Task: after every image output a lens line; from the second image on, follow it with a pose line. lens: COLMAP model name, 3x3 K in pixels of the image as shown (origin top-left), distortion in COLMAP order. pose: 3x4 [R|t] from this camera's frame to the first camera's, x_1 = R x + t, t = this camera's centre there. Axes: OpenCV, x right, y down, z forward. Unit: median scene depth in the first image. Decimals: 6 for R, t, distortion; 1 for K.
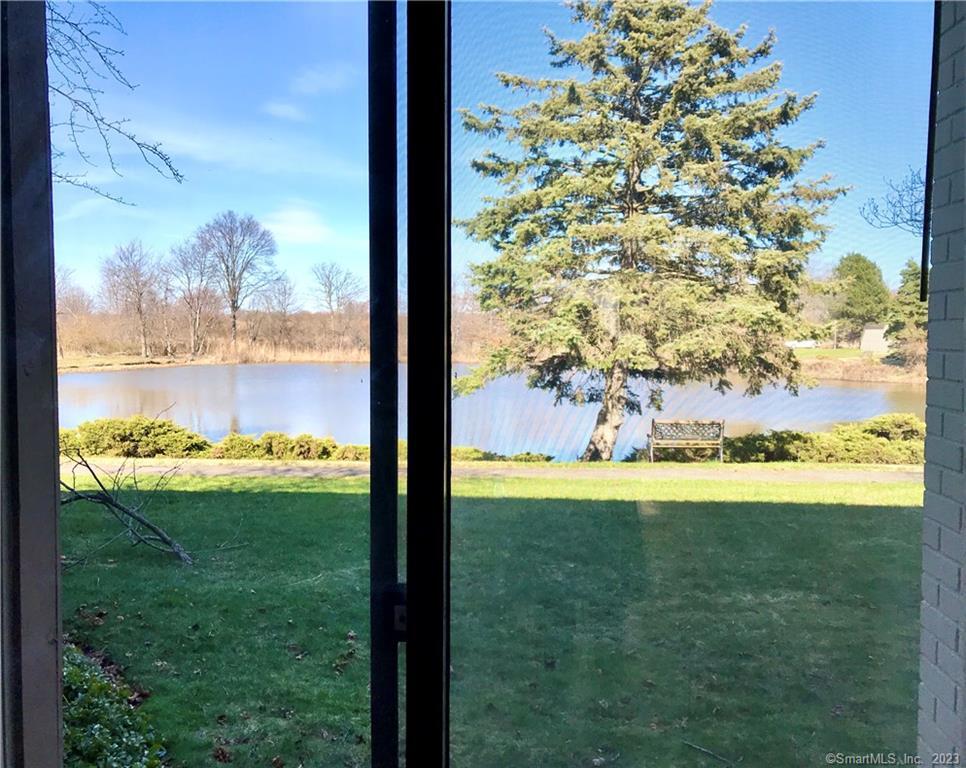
lens RADIAL K [[882.2, 0, 469.1], [0, 882.2, 364.6], [0, 0, 1]] dist [0.058614, -0.110345]
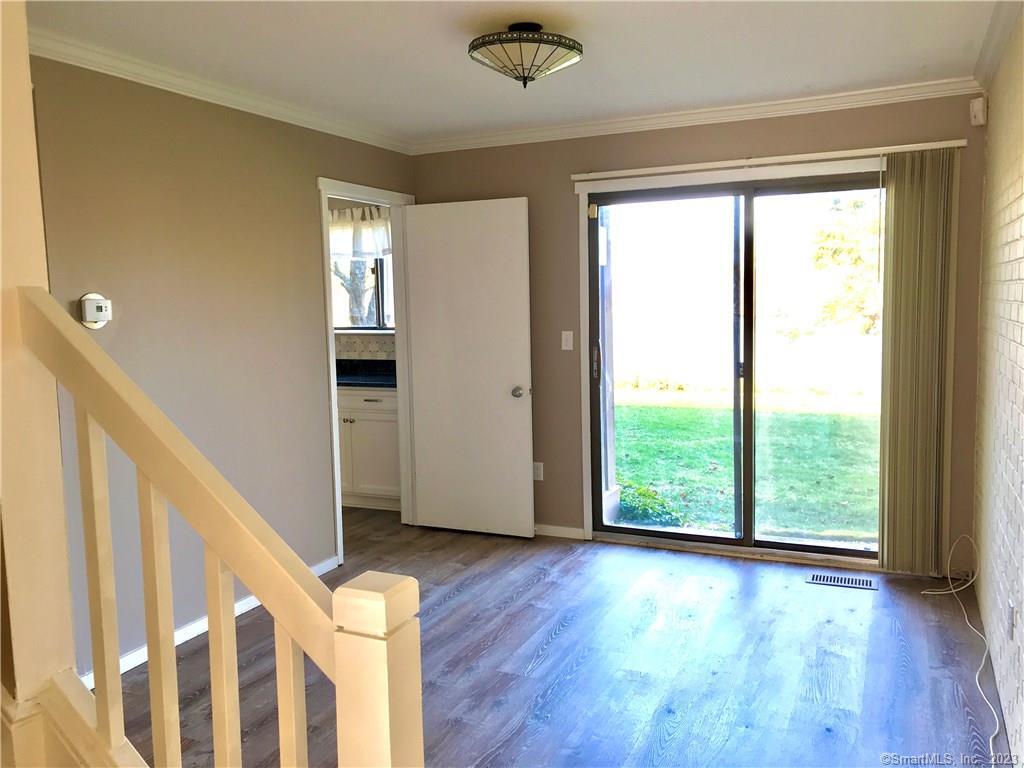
lens RADIAL K [[840.6, 0, 511.3], [0, 840.6, 376.6], [0, 0, 1]] dist [0.035573, -0.023544]
pose [[0.940372, 0.006689, -0.340082, 0.015897], [0.015274, 0.997968, 0.061864, 0.006207], [0.339805, -0.063370, 0.938359, -0.193558]]
